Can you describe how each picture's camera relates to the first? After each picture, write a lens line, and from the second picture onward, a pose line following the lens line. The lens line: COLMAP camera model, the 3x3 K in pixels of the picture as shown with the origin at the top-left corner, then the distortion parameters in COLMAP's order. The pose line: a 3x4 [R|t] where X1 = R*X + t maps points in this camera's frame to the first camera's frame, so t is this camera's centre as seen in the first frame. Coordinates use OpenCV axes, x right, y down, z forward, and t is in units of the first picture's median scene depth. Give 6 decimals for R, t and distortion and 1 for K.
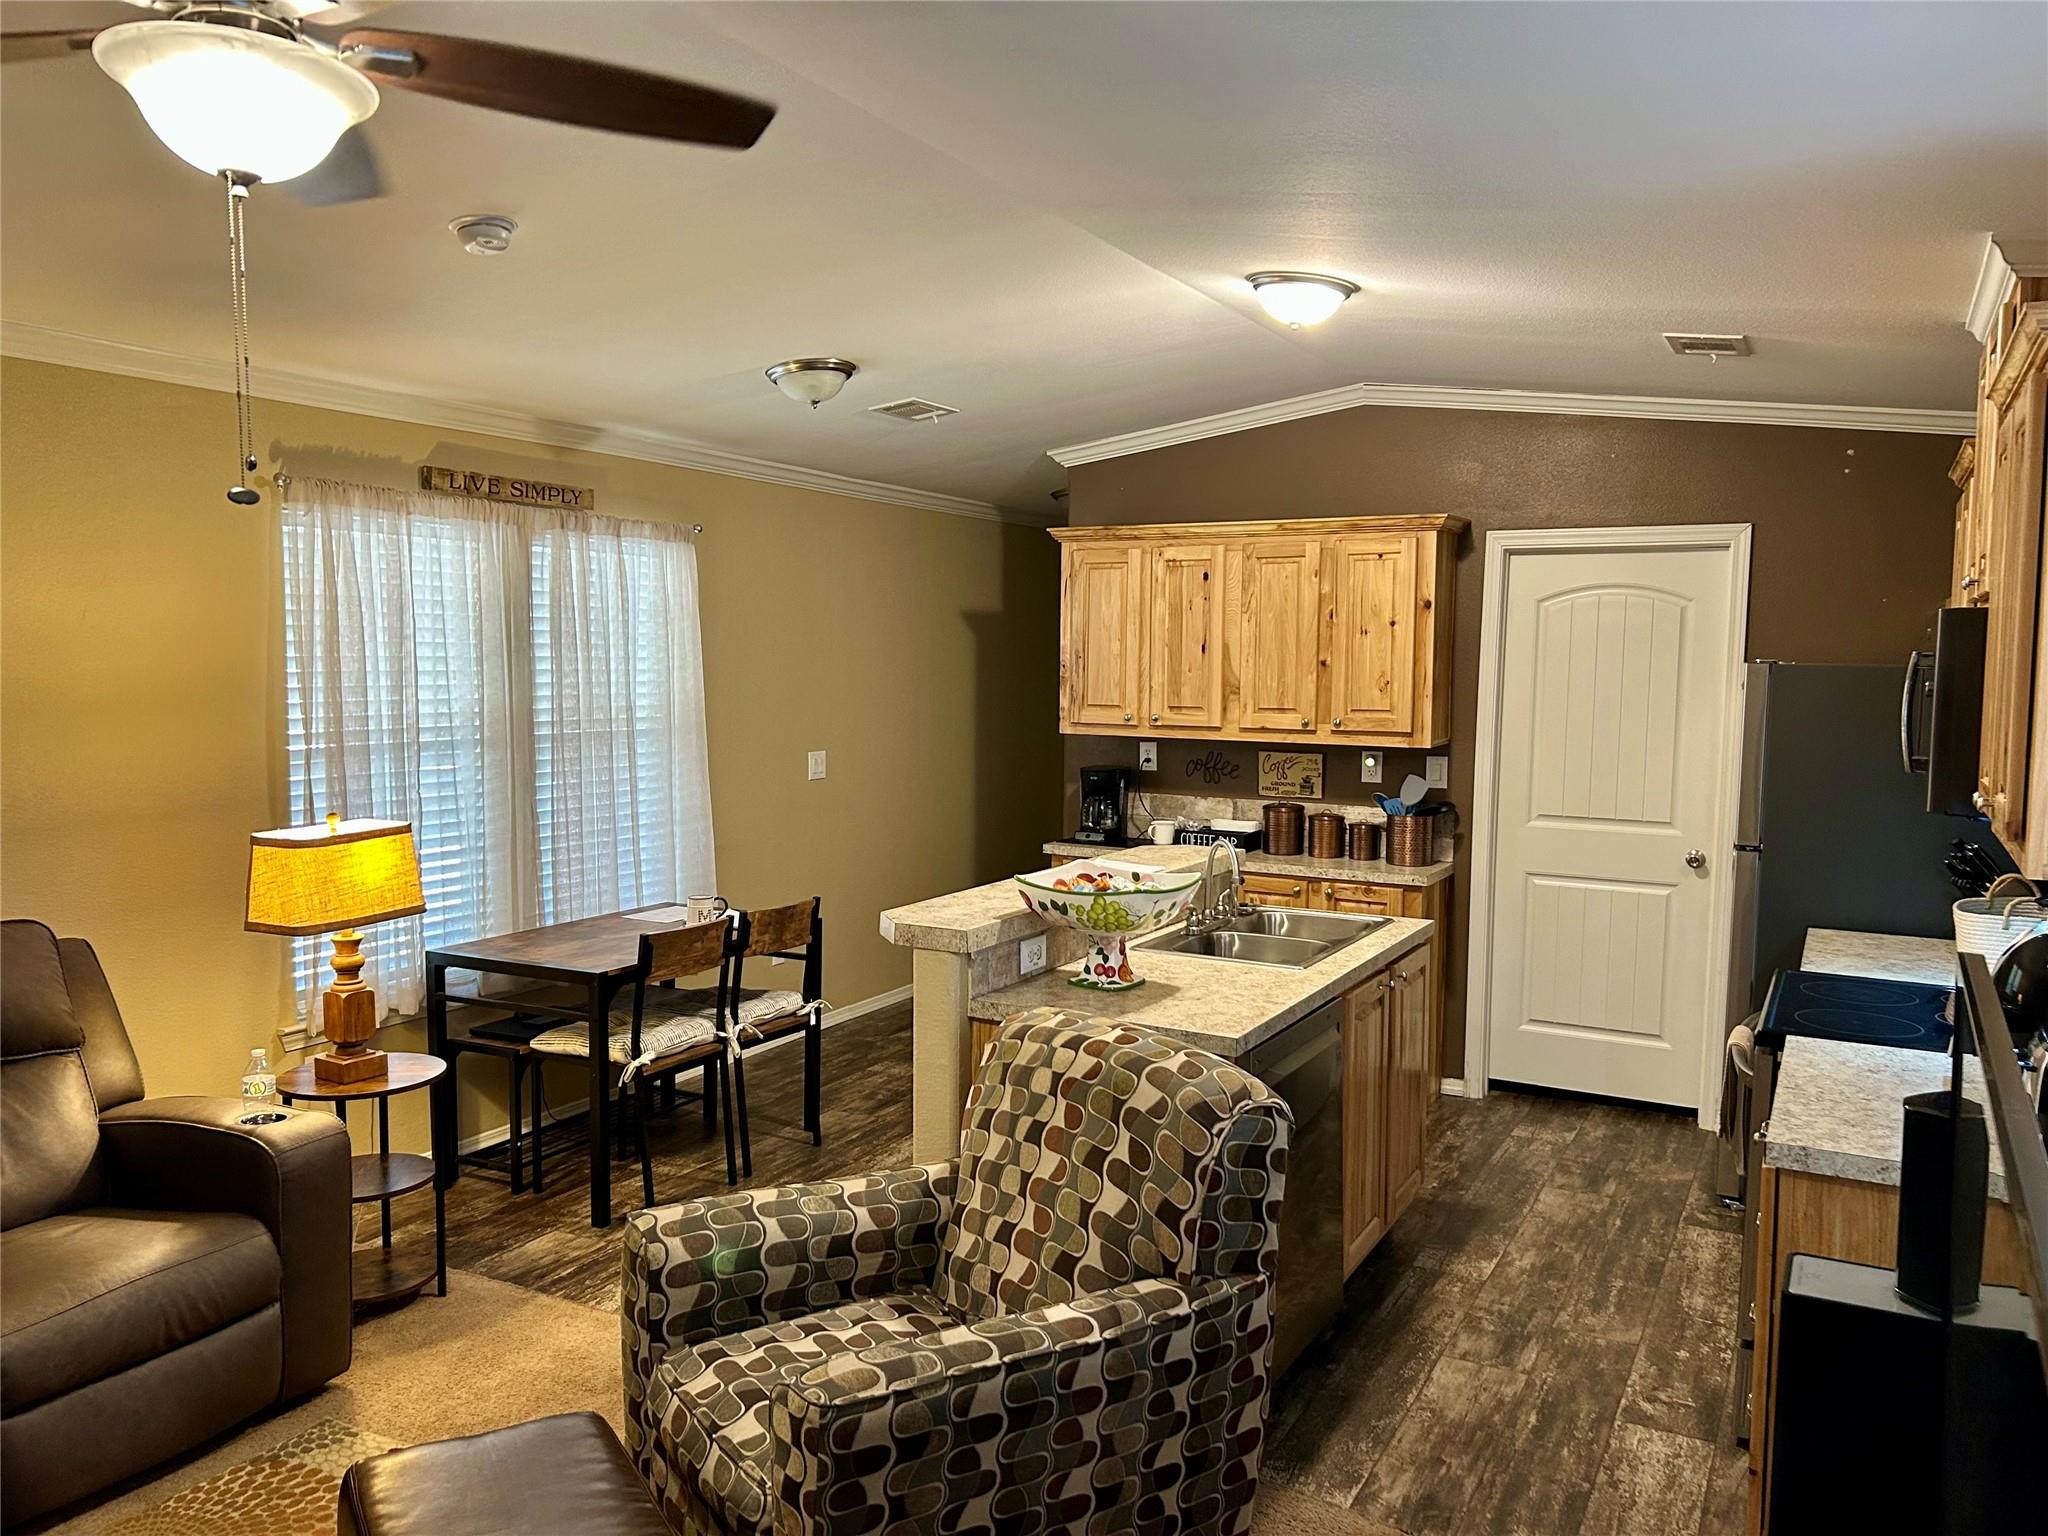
lens RADIAL K [[1542.7, 0, 986.8], [0, 1542.7, 782.6], [0, 0, 1]] dist [0.038566, -0.048093]
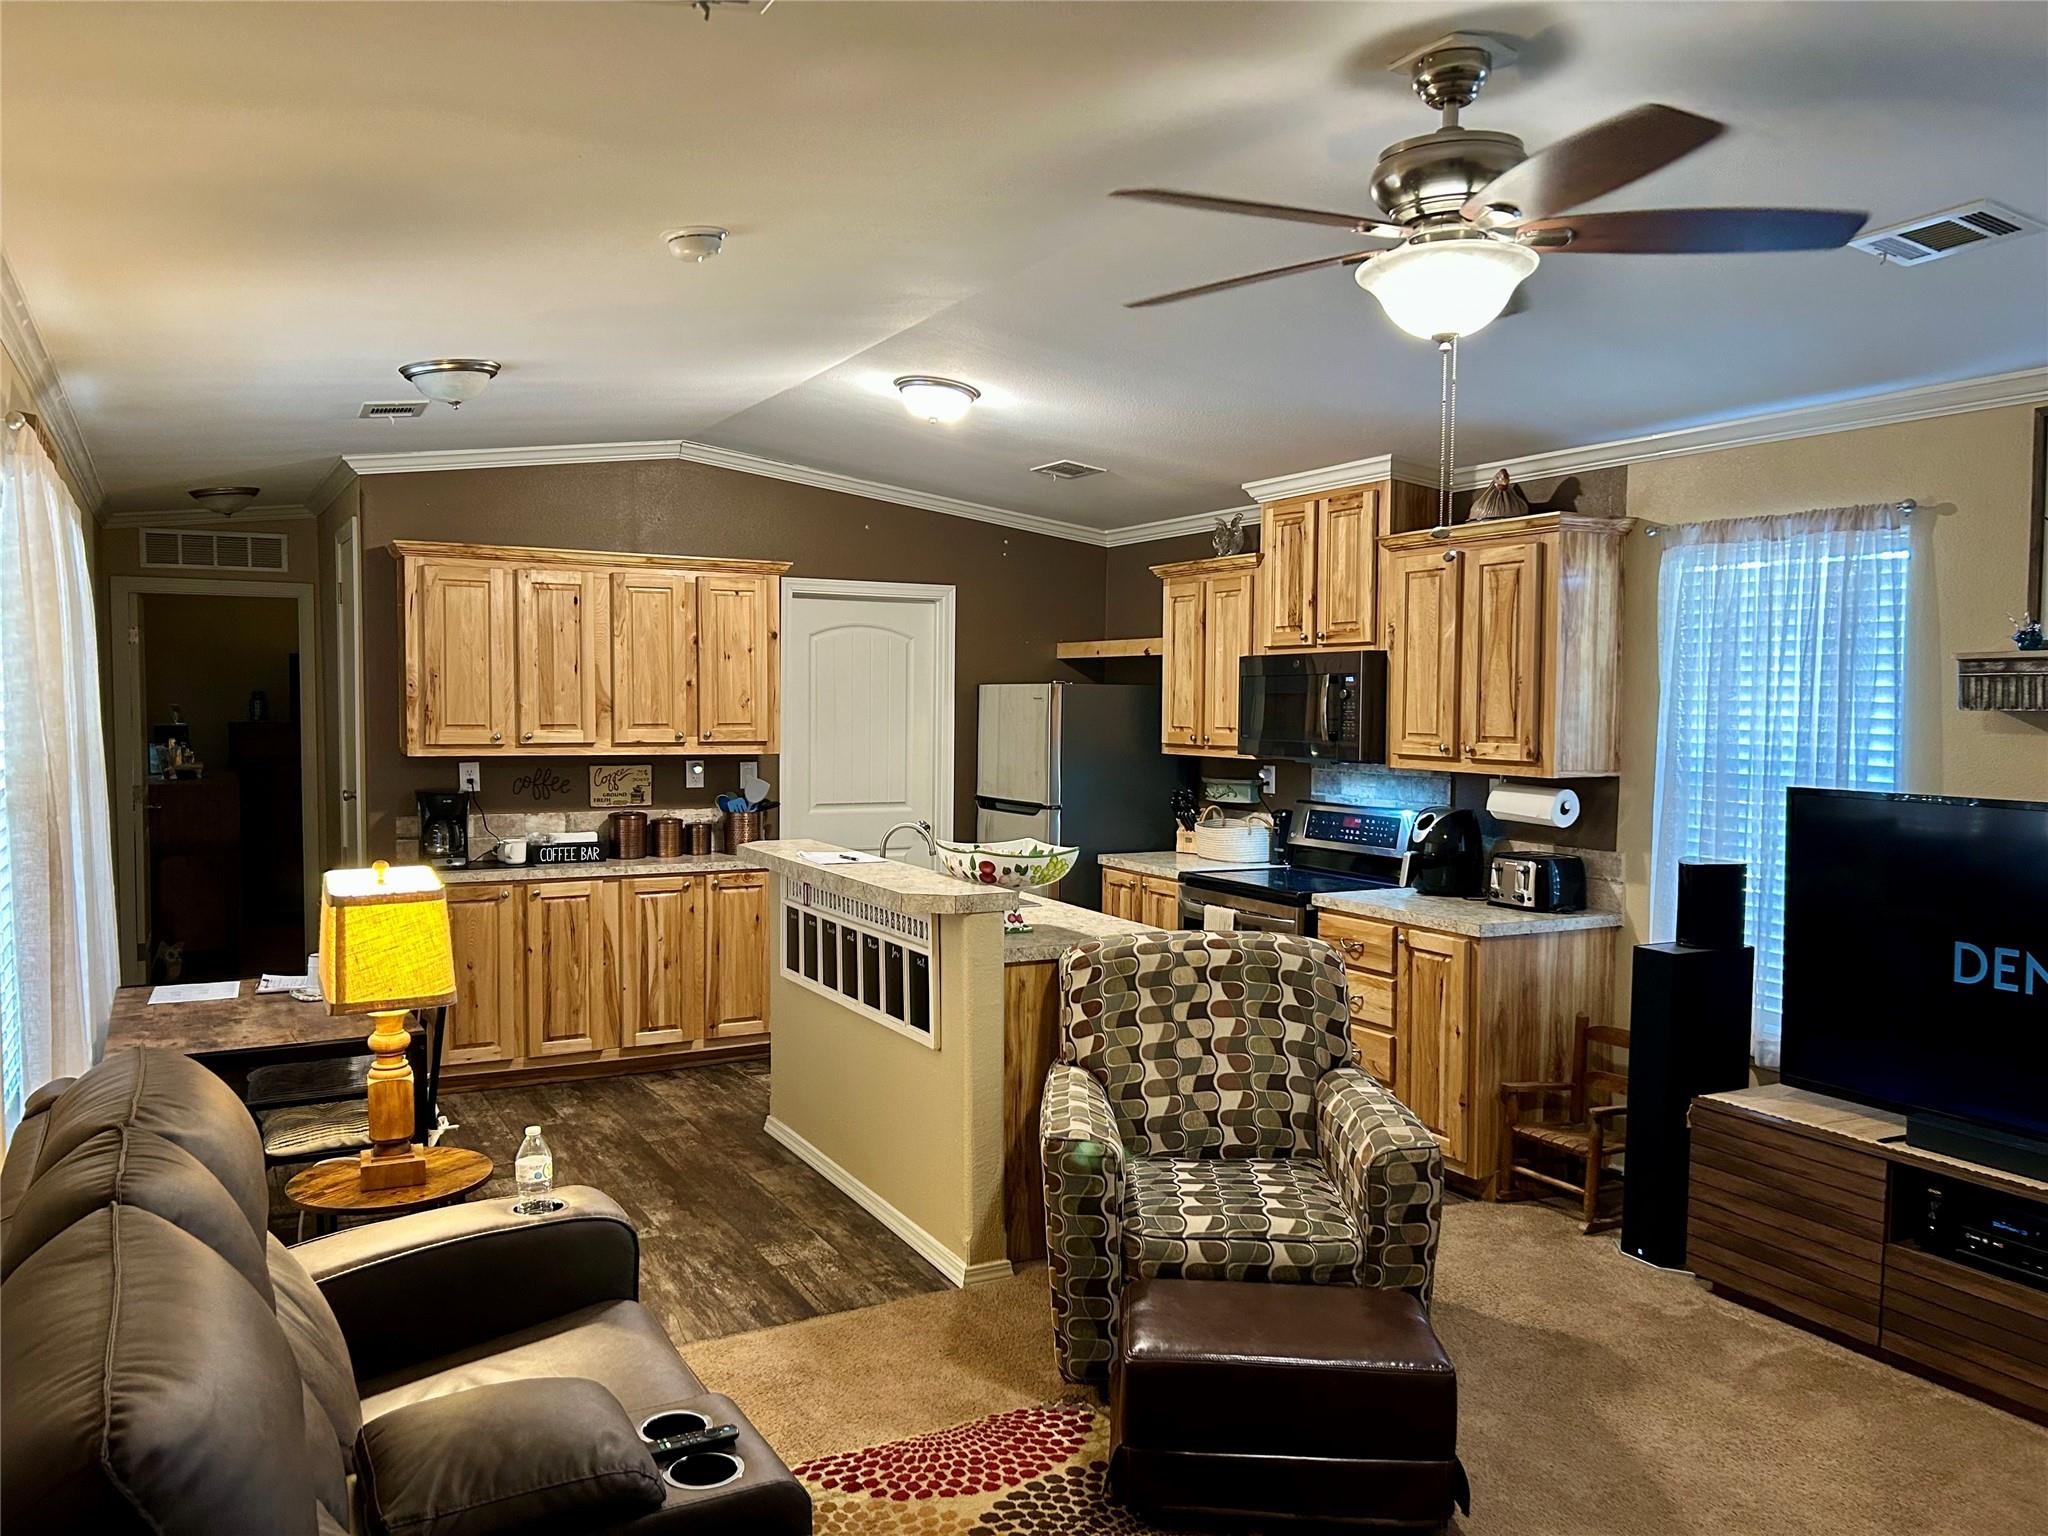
lens RADIAL K [[1542.7, 0, 1030.7], [0, 1542.7, 787.6], [0, 0, 1]] dist [0.038566, -0.048093]
pose [[0.534629, -0.054257, 0.843343, -0.610446], [0.067674, 0.997481, 0.021272, -0.008050], [-0.842373, 0.045700, 0.536954, 0.182888]]
